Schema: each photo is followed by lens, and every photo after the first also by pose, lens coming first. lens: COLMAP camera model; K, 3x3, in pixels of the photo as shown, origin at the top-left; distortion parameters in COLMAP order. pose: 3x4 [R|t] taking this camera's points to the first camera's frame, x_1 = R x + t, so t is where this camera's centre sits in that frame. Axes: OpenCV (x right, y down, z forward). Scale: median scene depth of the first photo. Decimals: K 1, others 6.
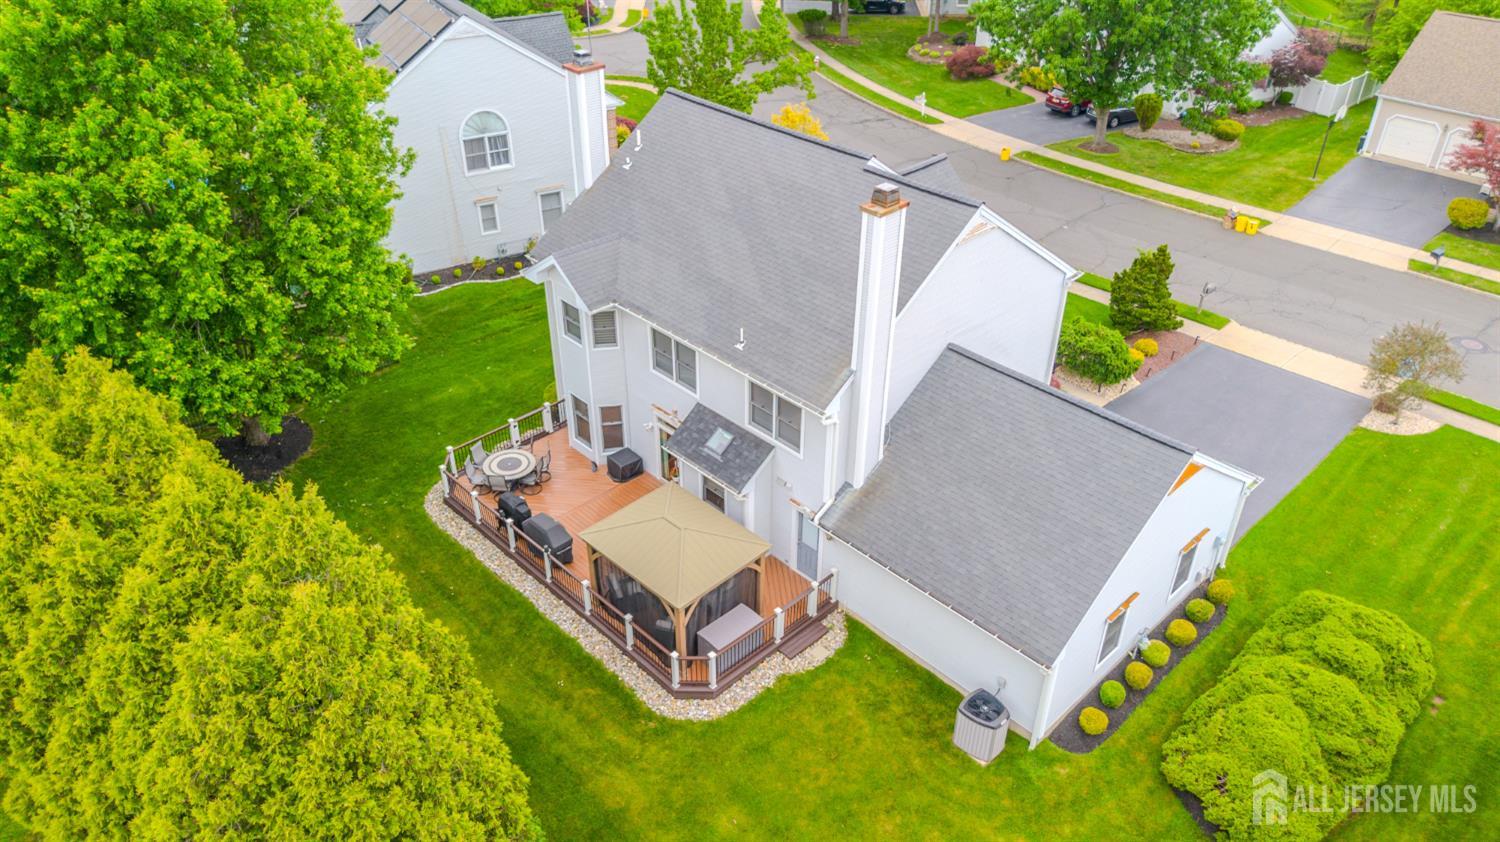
lens RADIAL K [[1062.2, 0, 750.0], [0, 1062.2, 421.0], [0, 0, 1]] dist [0.074505, -0.077597]
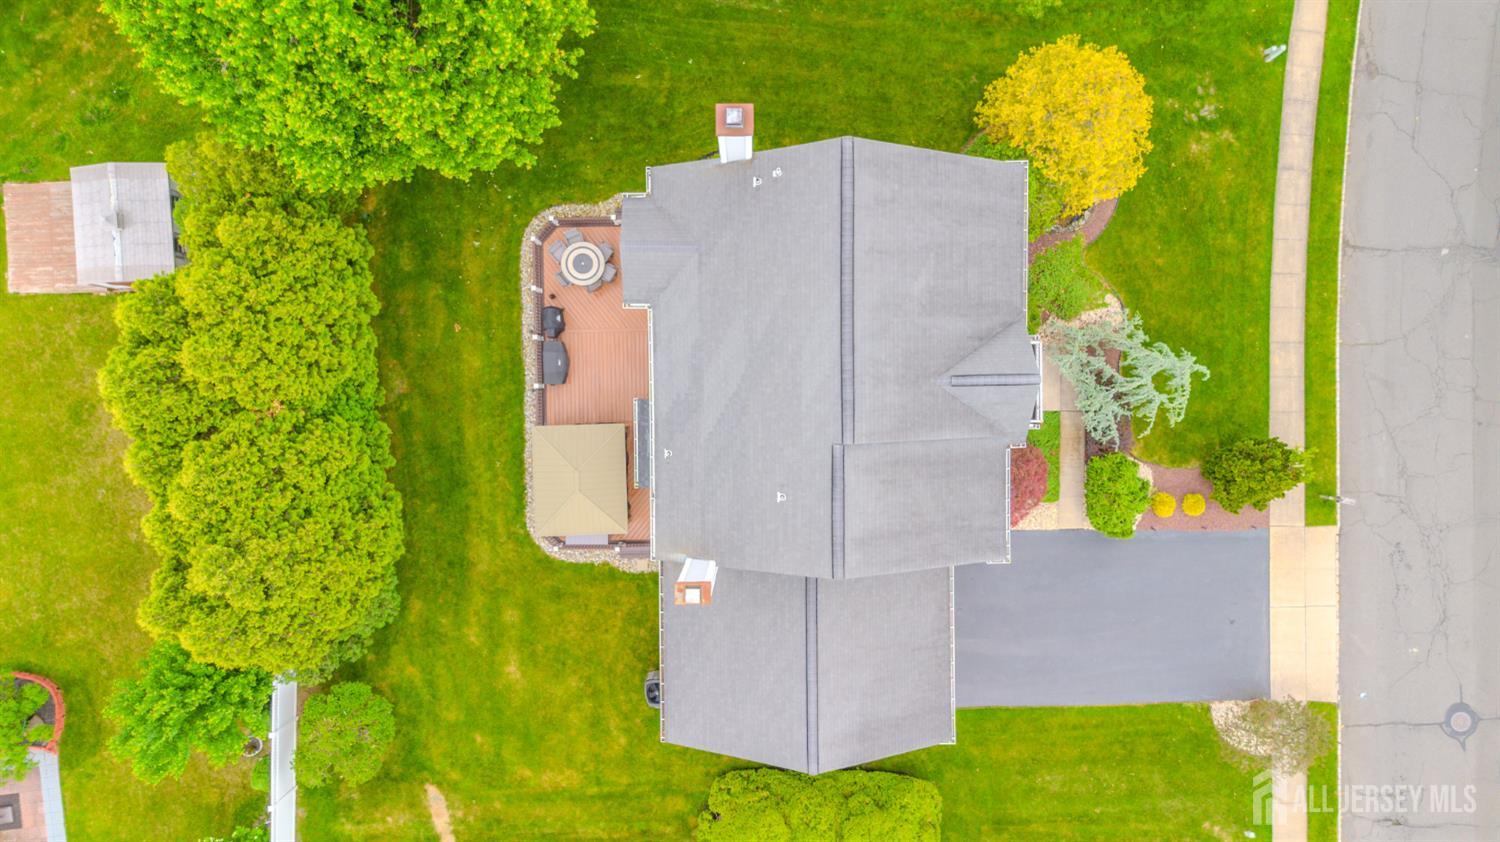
lens RADIAL K [[1062.2, 0, 750.0], [0, 1062.2, 421.0], [0, 0, 1]] dist [0.074505, -0.077597]
pose [[0.723845, 0.689853, 0.012342, 0.018883], [-0.377588, 0.381094, 0.843916, -1.143400], [0.577474, -0.615524, 0.536333, 0.429469]]
